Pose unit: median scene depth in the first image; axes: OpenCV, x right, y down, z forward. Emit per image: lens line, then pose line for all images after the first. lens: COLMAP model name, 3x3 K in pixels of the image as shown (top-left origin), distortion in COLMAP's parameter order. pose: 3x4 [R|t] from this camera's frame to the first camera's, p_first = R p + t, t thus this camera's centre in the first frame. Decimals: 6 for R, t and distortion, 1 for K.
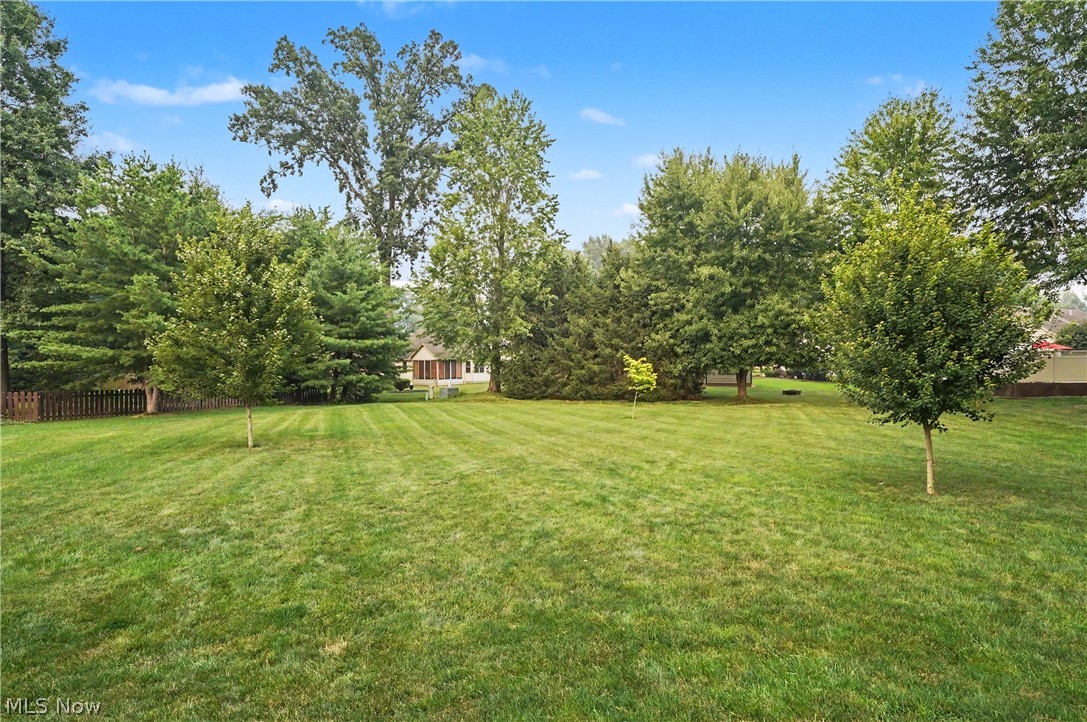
lens RADIAL K [[567.4, 0, 543.5], [0, 567.4, 361.0], [0, 0, 1]] dist [-0.000169, 0.000155]
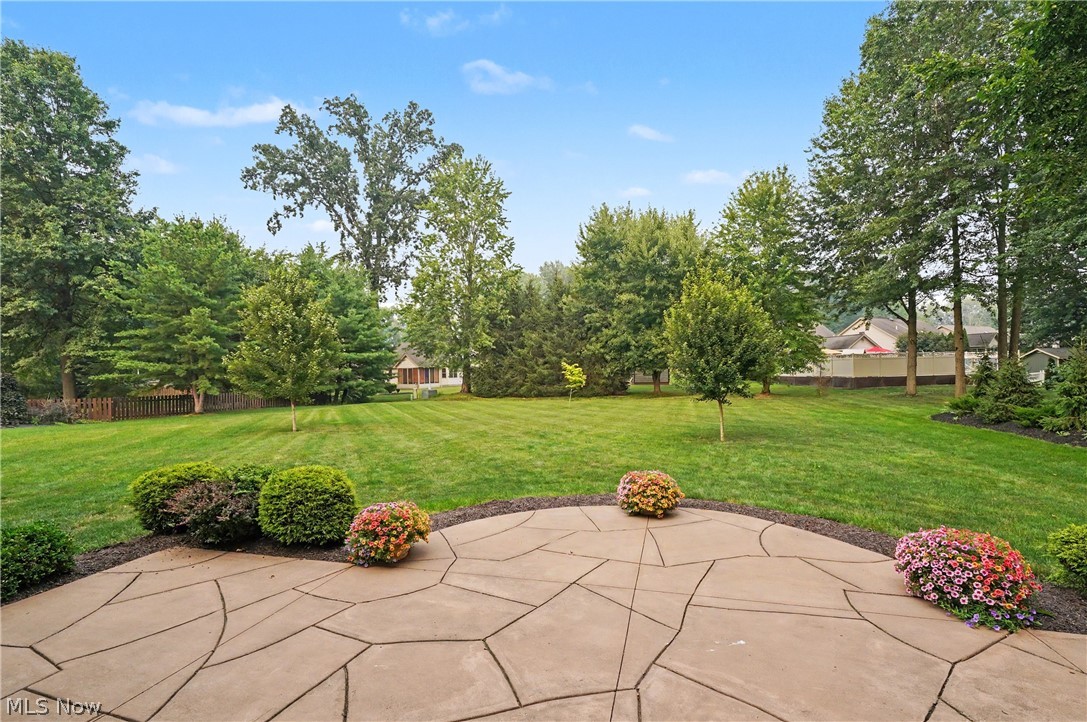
lens RADIAL K [[502.4, 0, 543.9], [0, 502.4, 364.3], [0, 0, 1]] dist [-0.003740, -0.000747]
pose [[0.997535, -0.016723, 0.068151, 0.011538], [0.017048, 0.999846, -0.004185, -0.000413], [-0.068071, 0.005337, 0.997666, -0.133140]]
